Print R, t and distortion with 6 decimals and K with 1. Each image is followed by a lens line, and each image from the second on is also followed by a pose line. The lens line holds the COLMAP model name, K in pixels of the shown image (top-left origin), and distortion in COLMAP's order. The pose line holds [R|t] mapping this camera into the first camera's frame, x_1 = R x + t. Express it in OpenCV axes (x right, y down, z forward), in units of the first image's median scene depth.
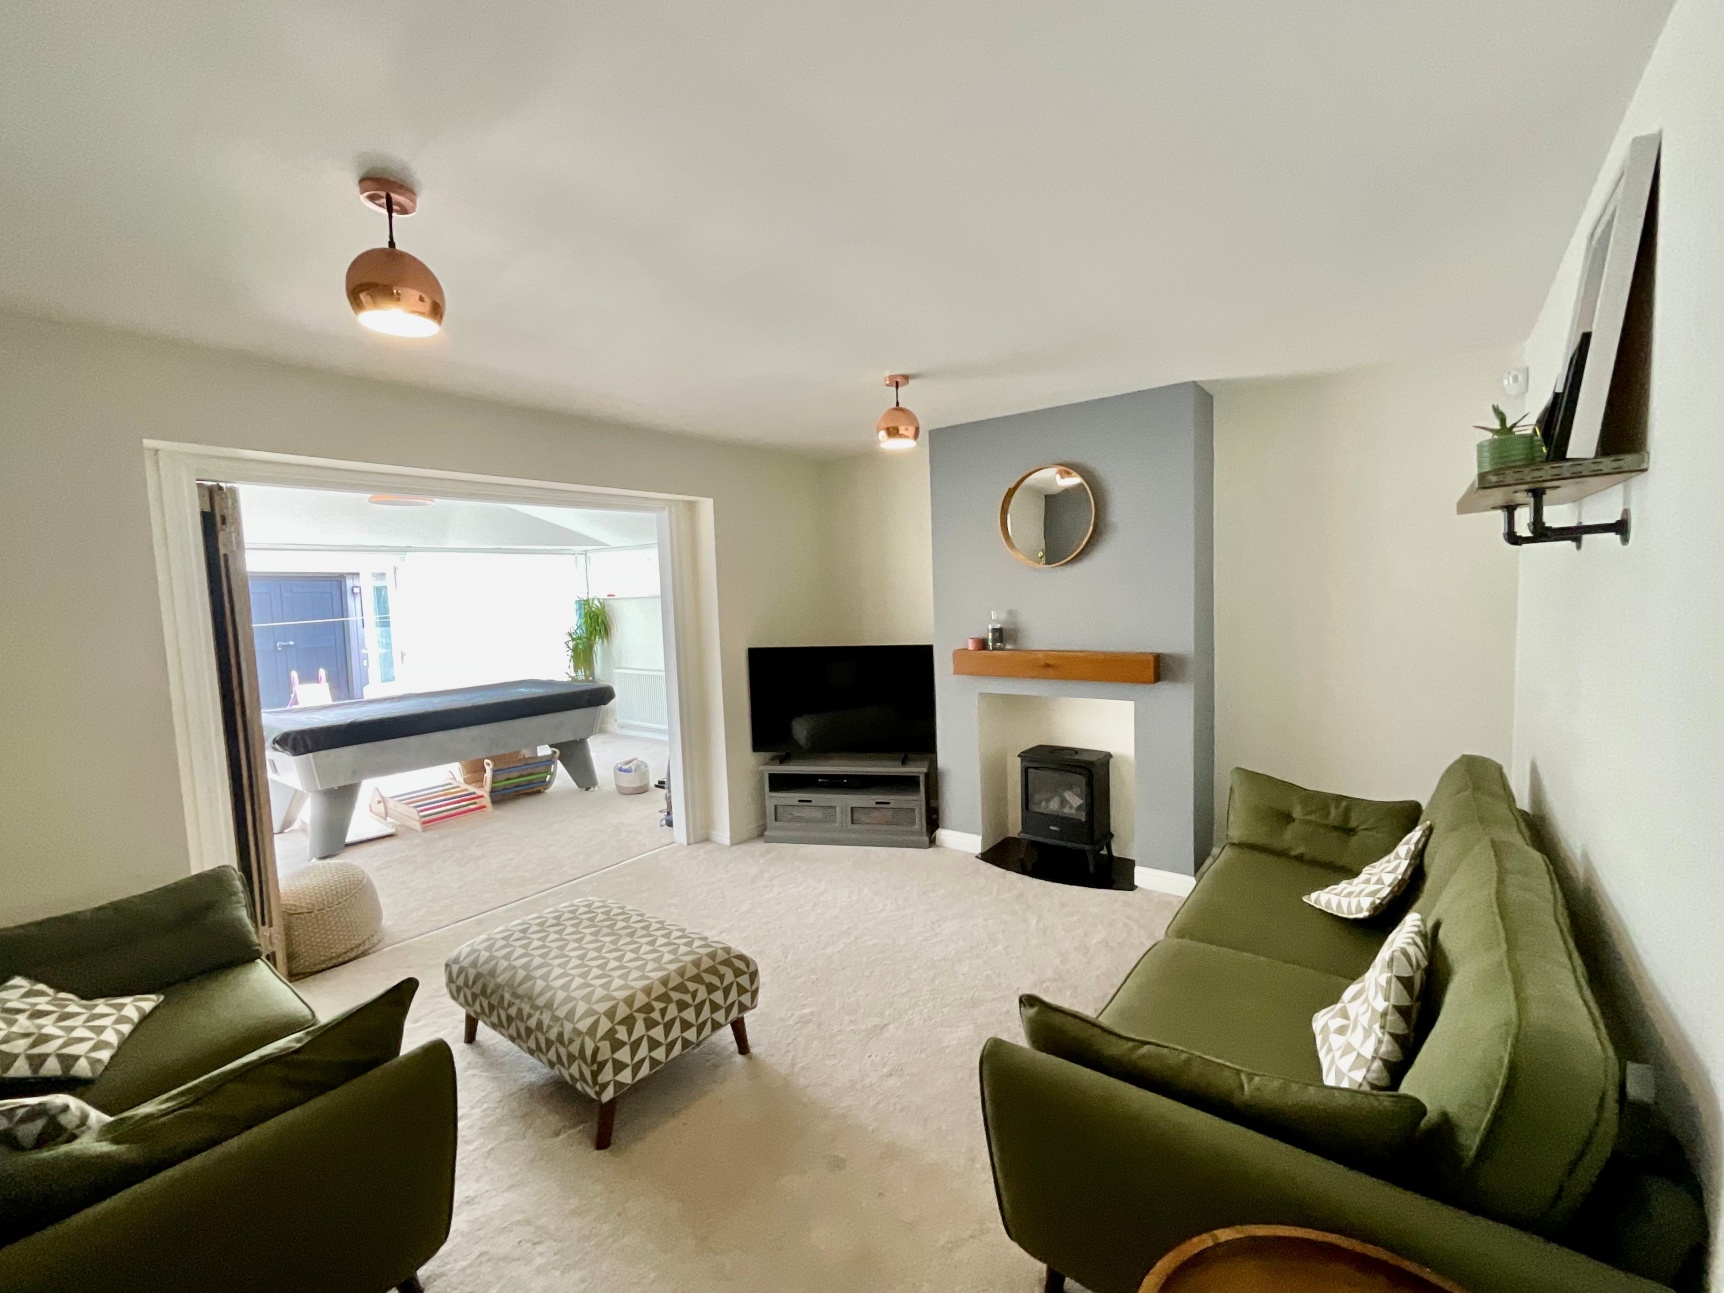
lens RADIAL K [[699.7, 0, 860.4], [0, 699.7, 654.8], [0, 0, 1]] dist [0.000485, -0.000084]
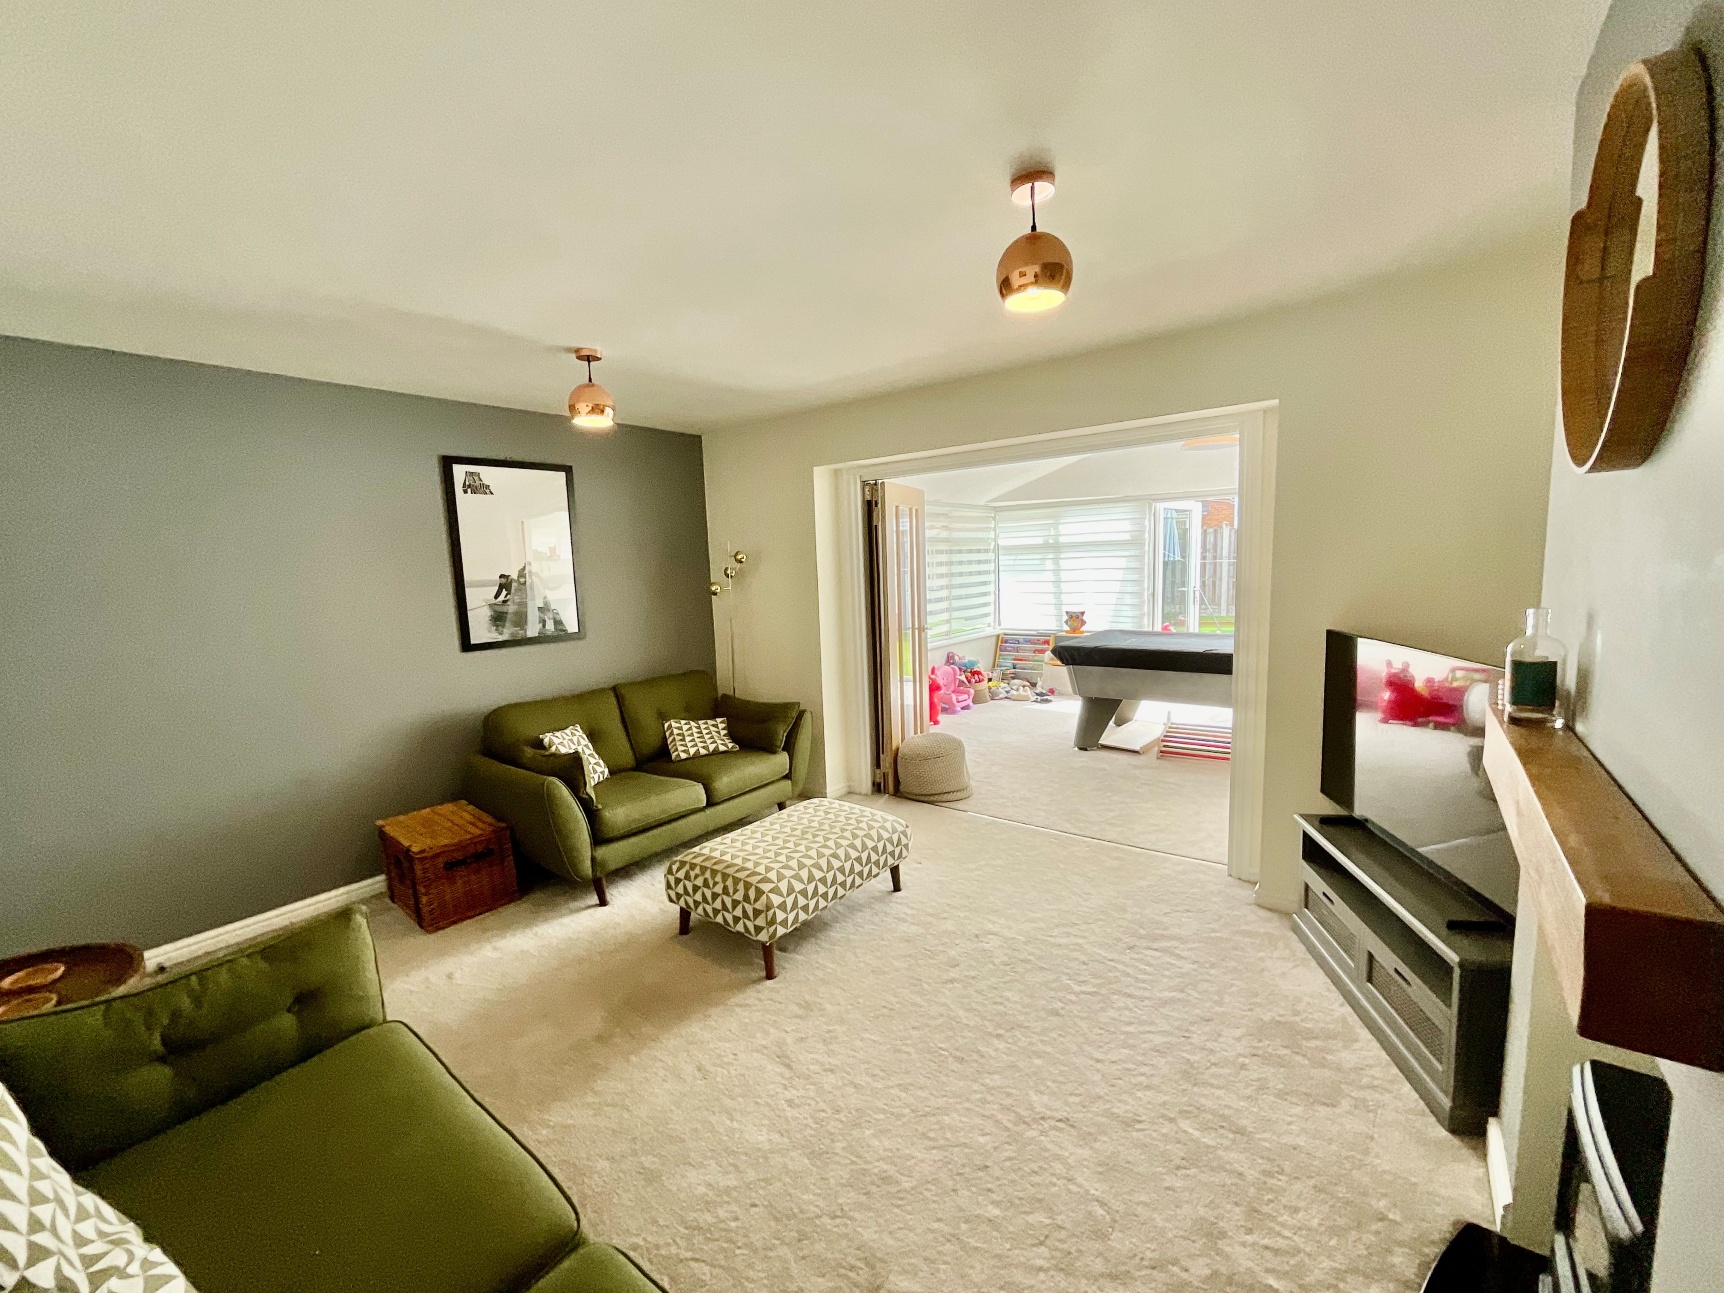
lens RADIAL K [[698.5, 0, 892.6], [0, 698.5, 668.8], [0, 0, 1]] dist [0.049948, -0.000026]
pose [[0.036384, 0.188693, -0.981362, 0.743765], [-0.054653, 0.980918, 0.186581, -0.120766], [0.997842, 0.046846, 0.046002, 0.966279]]
